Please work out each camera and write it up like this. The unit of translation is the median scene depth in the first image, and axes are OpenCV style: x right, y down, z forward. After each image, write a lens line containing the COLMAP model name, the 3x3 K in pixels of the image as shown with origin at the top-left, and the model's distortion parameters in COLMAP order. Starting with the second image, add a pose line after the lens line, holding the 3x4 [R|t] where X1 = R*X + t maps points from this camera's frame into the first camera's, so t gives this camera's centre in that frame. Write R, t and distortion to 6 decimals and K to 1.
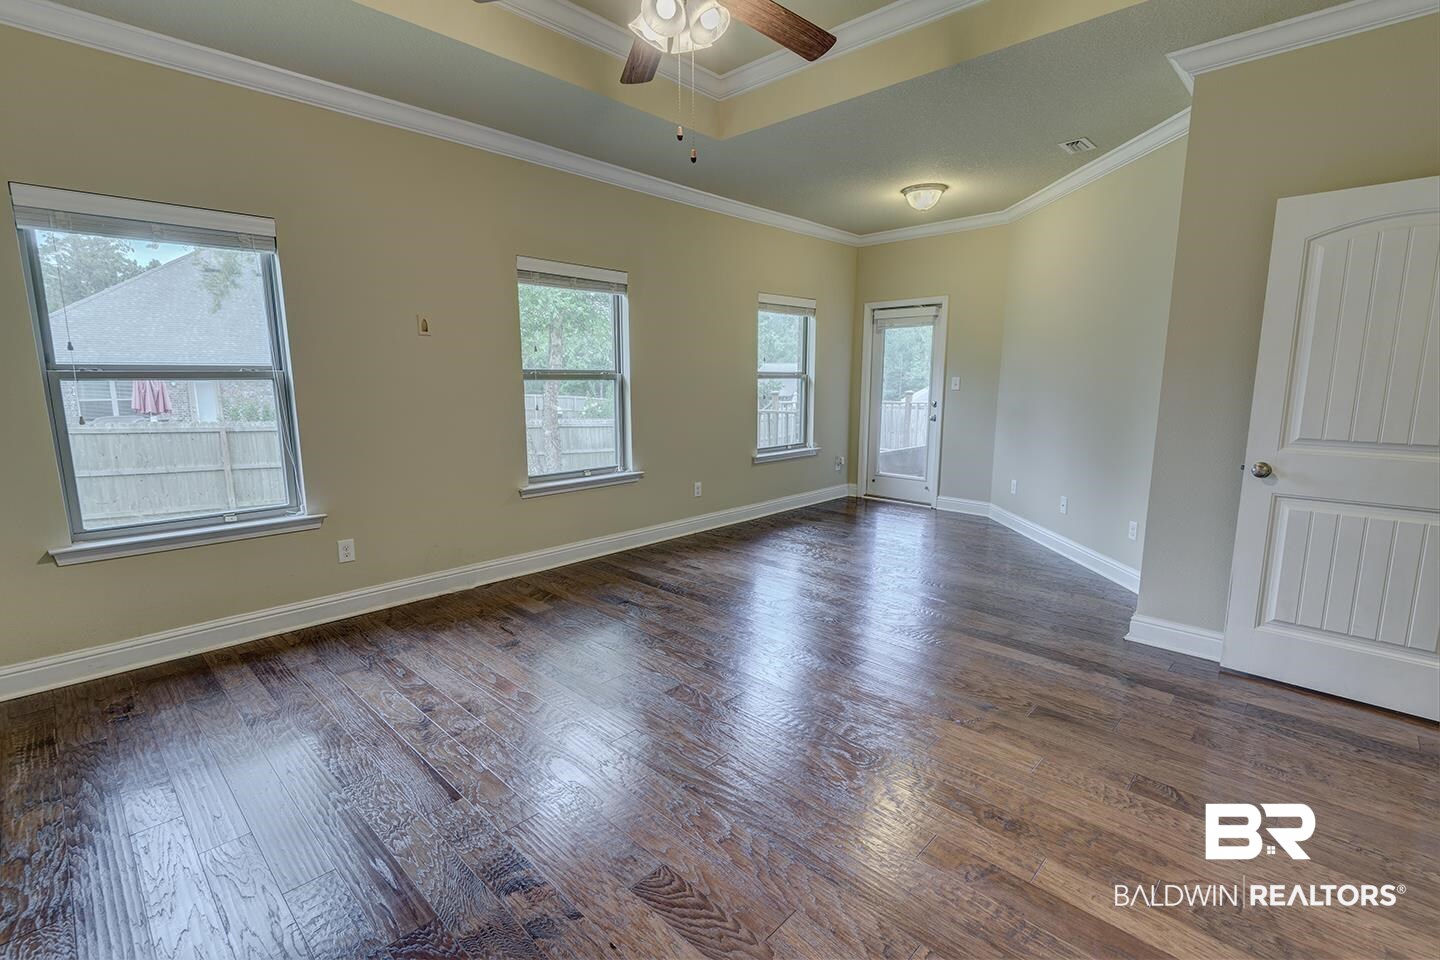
lens RADIAL K [[653.7, 0, 723.3], [0, 653.7, 490.0], [0, 0, 1]] dist [-0.015848, -0.005887]
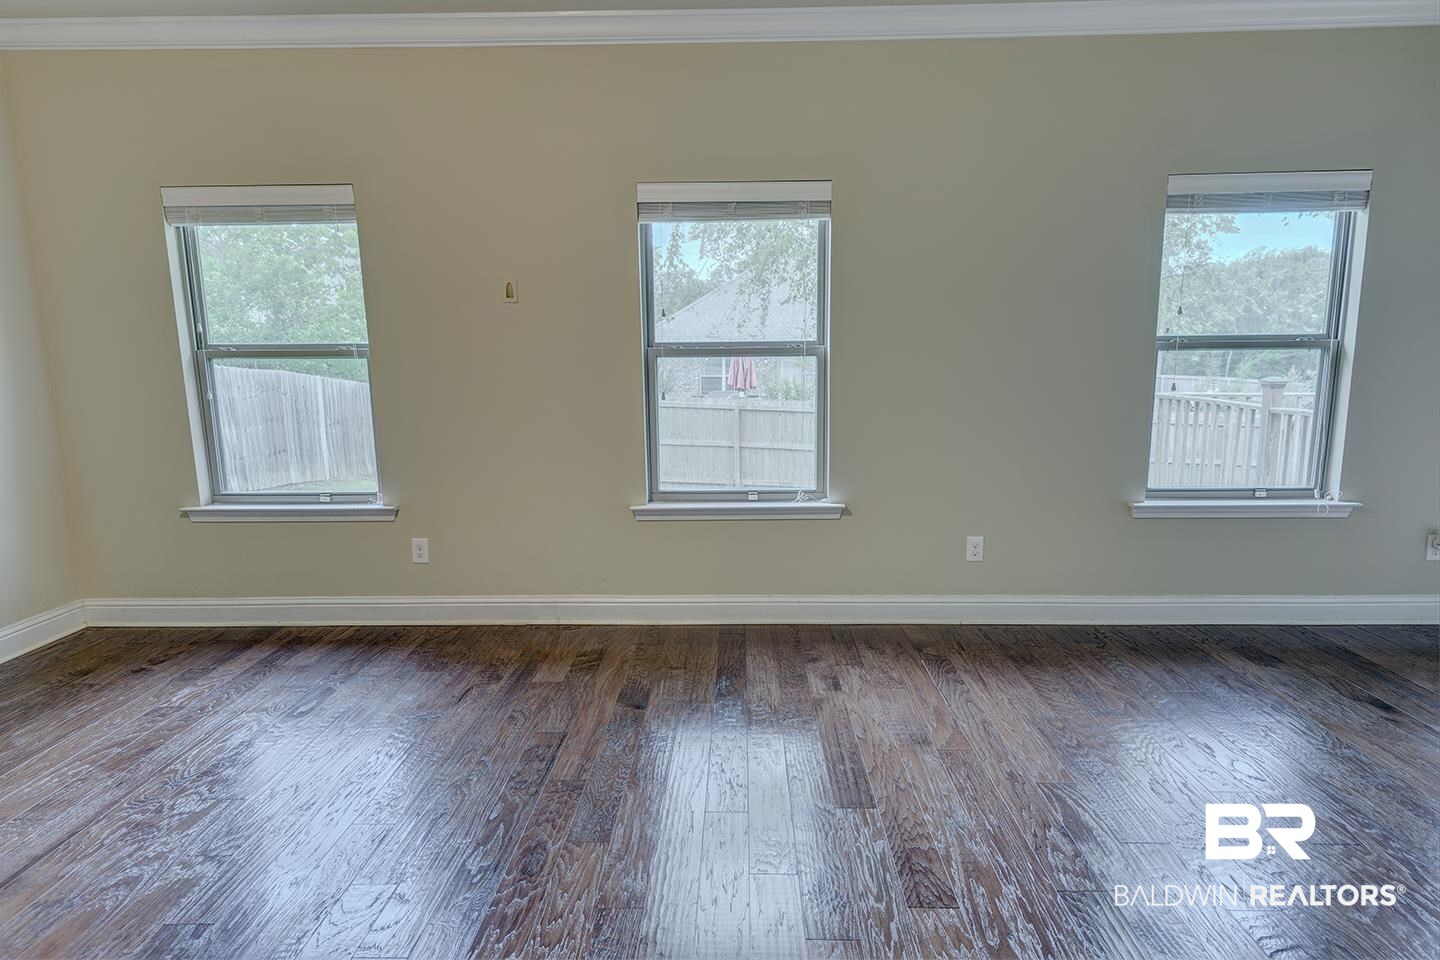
lens RADIAL K [[801.5, 0, 715.0], [0, 801.5, 476.7], [0, 0, 1]] dist [0.031019, 0.001899]
pose [[0.650946, 0.102696, -0.752146, 0.380593], [-0.115521, 0.992668, 0.035559, -0.070468], [0.750283, 0.063742, 0.658037, 0.435487]]
